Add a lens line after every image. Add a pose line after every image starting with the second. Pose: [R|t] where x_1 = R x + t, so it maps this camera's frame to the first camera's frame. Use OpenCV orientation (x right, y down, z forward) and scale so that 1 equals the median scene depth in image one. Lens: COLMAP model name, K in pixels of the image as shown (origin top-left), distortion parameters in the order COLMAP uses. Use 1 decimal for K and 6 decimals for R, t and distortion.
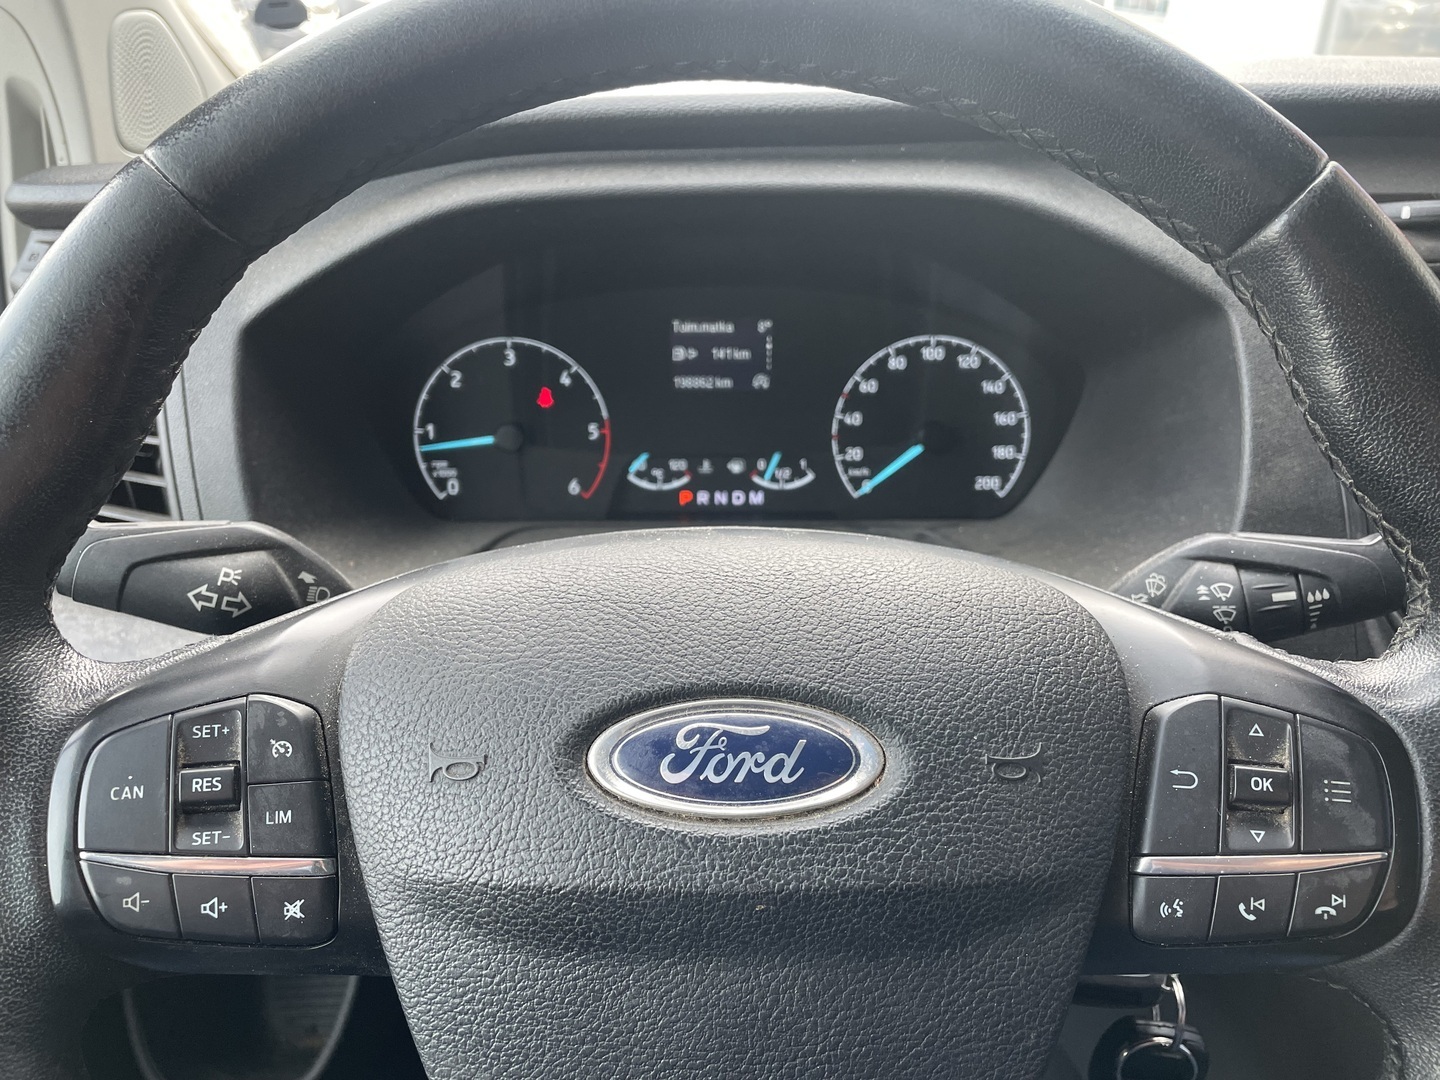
lens RADIAL K [[1081.9, 0, 712.2], [0, 1081.9, 535.4], [0, 0, 1]] dist [0.051037, -0.053156]
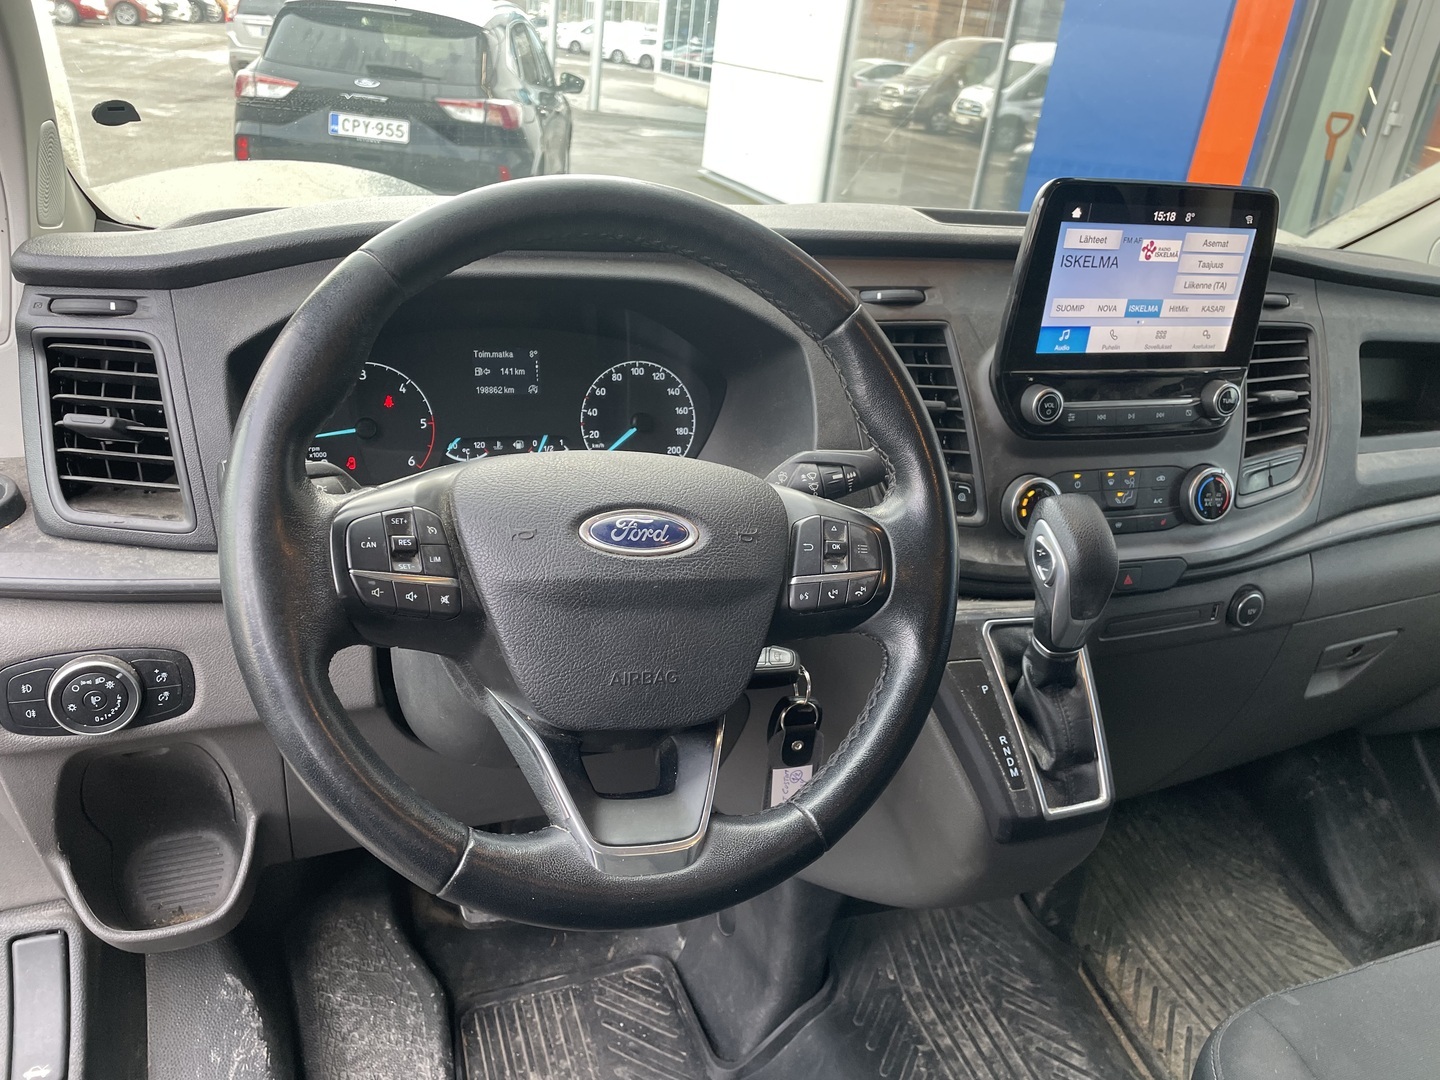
lens RADIAL K [[1081.9, 0, 720.4], [0, 1081.9, 543.1], [0, 0, 1]] dist [0.051037, -0.053156]
pose [[0.928203, -0.063220, 0.366664, -0.399431], [0.071285, 0.997420, -0.008484, 0.152445], [-0.365181, 0.034013, 0.930315, -0.744028]]
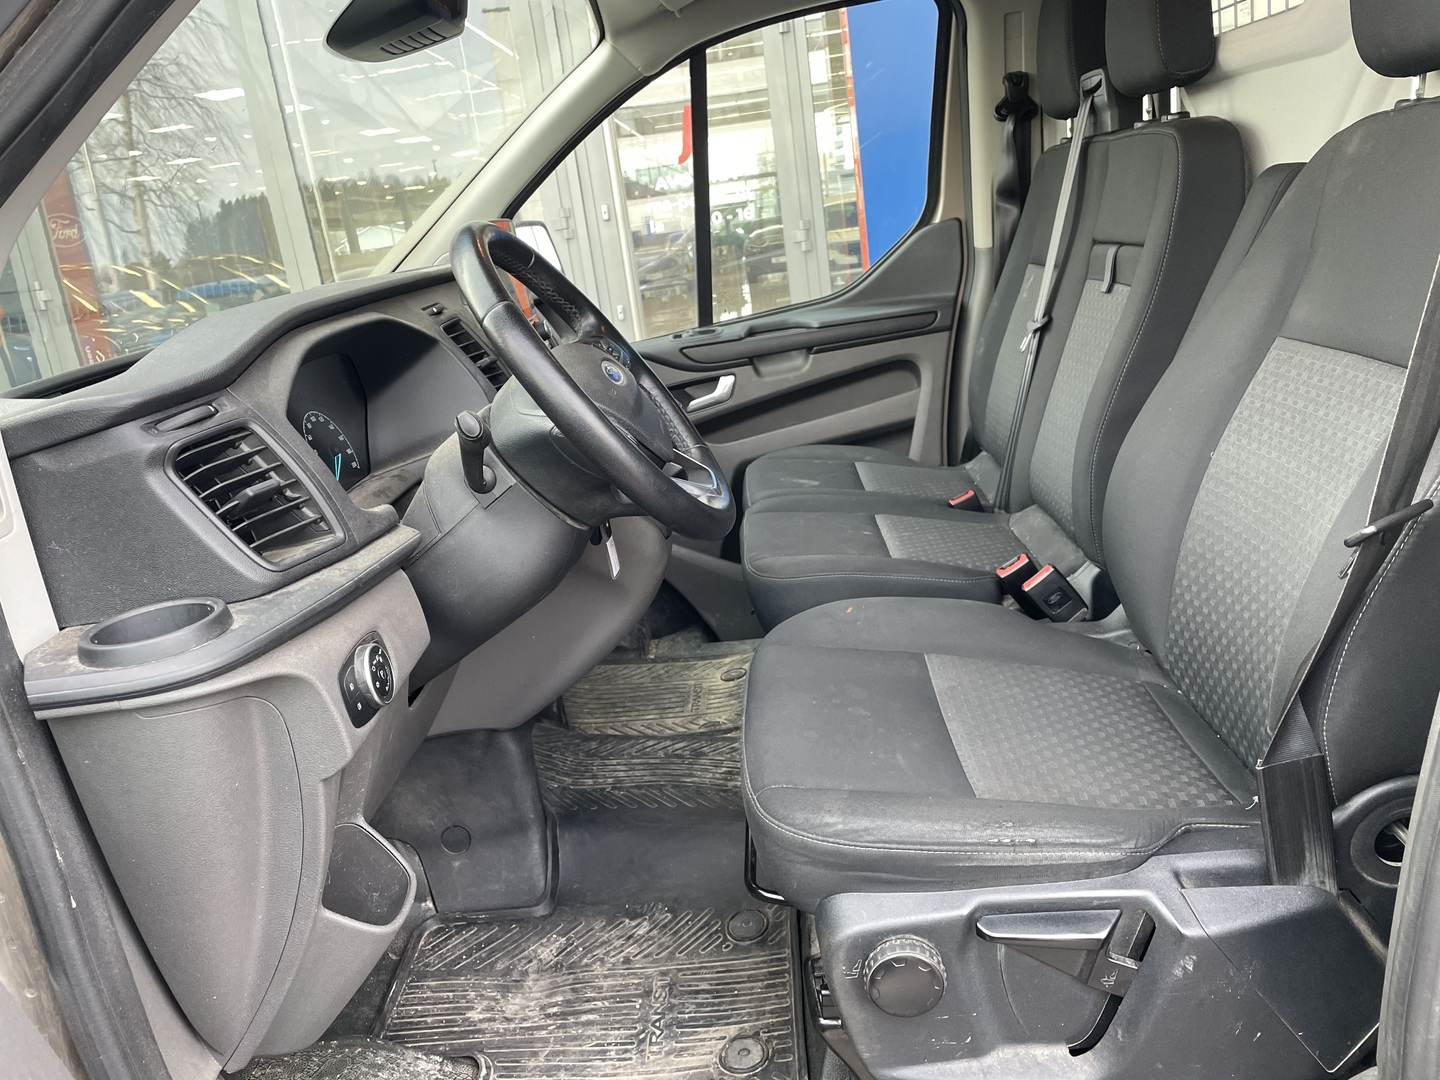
lens RADIAL K [[1081.9, 0, 719.2], [0, 1081.9, 540.8], [0, 0, 1]] dist [0.051037, -0.053156]
pose [[0.029968, -0.303472, 0.952369, -2.624500], [0.573166, 0.785805, 0.232361, -0.010935], [-0.818891, 0.538902, 0.197489, 0.037399]]
